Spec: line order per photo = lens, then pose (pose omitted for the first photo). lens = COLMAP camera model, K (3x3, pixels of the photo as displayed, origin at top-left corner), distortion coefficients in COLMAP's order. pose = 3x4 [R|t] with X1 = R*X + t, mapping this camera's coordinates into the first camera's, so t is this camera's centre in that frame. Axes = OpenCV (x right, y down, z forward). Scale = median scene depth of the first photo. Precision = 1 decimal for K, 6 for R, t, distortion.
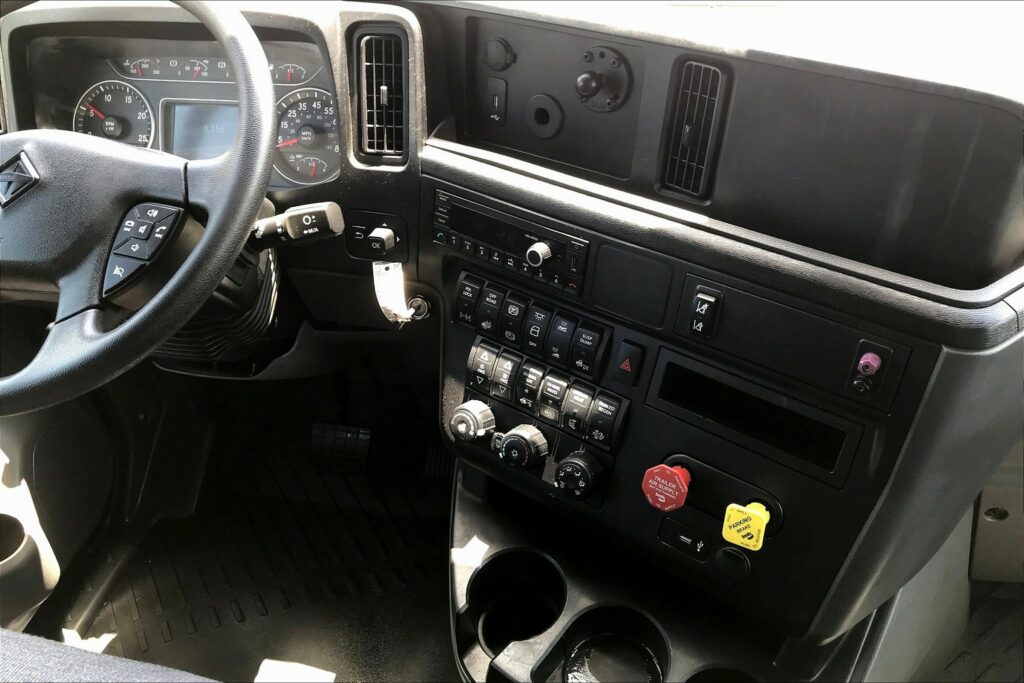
lens RADIAL K [[860.4, 0, 505.1], [0, 860.4, 325.8], [0, 0, 1]] dist [0.014157, -0.016843]
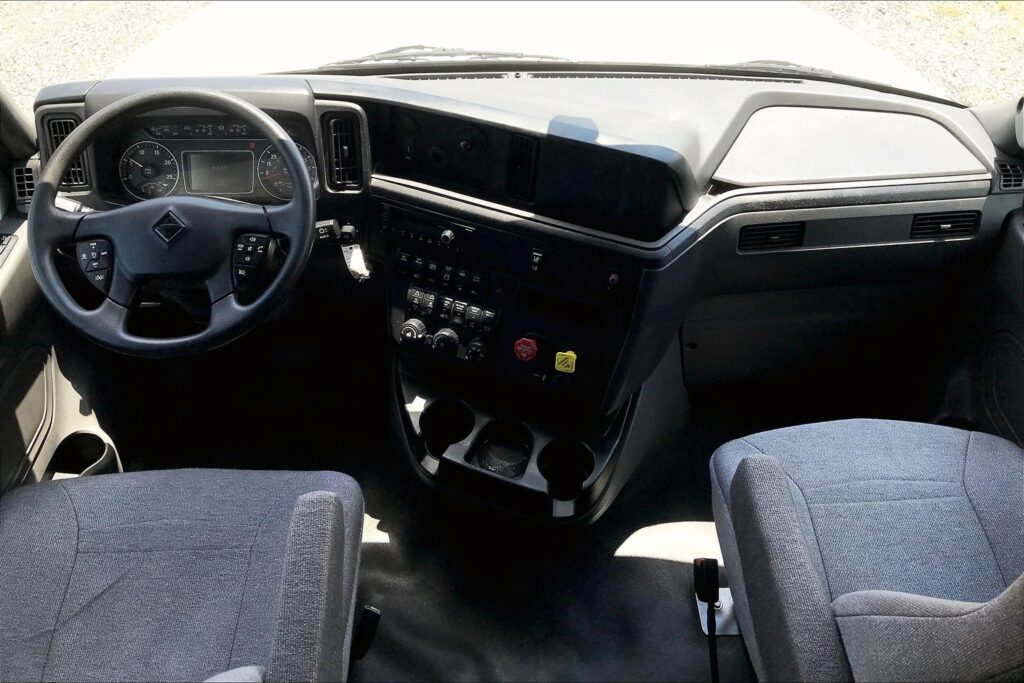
lens RADIAL K [[938.0, 0, 519.6], [0, 938.0, 307.1], [0, 0, 1]] dist [0.015023, -0.046457]
pose [[0.963018, -0.115780, 0.243292, -0.299650], [0.095905, 0.991125, 0.092048, -0.096313], [-0.251790, -0.065311, 0.965576, -0.942244]]
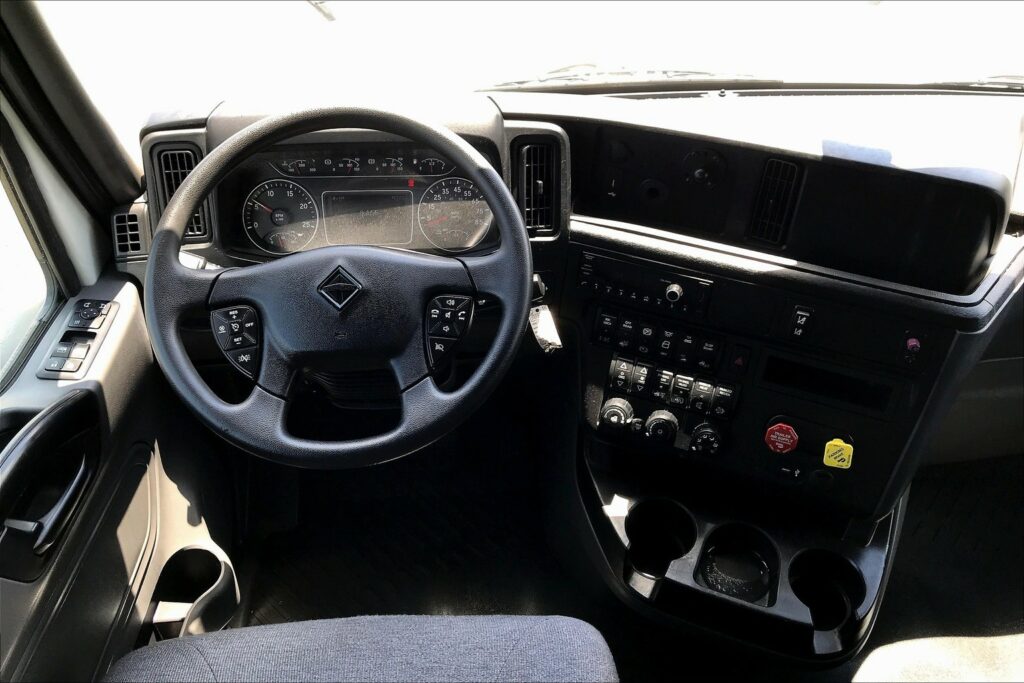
lens RADIAL K [[860.4, 0, 506.5], [0, 860.4, 328.3], [0, 0, 1]] dist [0.014157, -0.016843]
pose [[0.960279, -0.125681, 0.249136, -0.555558], [0.114040, 0.991621, 0.060680, -0.134075], [-0.254675, -0.029858, 0.966566, -0.302738]]
